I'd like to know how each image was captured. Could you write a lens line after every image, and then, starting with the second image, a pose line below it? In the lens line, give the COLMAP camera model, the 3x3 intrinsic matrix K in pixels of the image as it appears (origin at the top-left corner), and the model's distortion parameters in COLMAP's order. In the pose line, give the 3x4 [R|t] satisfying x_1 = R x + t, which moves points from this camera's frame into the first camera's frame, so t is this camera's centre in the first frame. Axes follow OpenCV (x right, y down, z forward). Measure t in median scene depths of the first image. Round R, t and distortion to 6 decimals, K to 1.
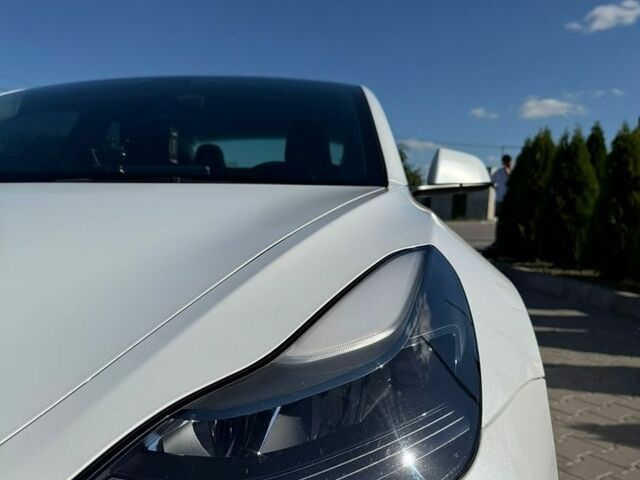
lens RADIAL K [[607.4, 0, 324.2], [0, 607.4, 238.1], [0, 0, 1]] dist [0.032586, 0.000000]
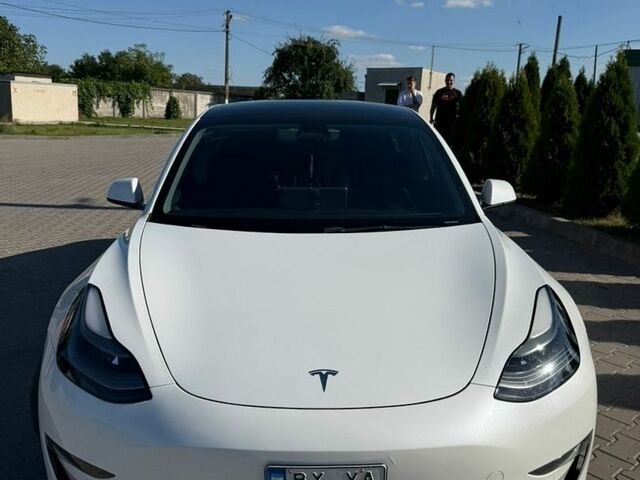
lens RADIAL K [[607.4, 0, 316.1], [0, 607.4, 244.0], [0, 0, 1]] dist [0.032586, 0.000000]
pose [[0.992966, -0.038065, 0.112112, -0.130755], [0.016834, 0.982679, 0.184550, -0.079643], [-0.117195, -0.181364, 0.976408, -0.172364]]
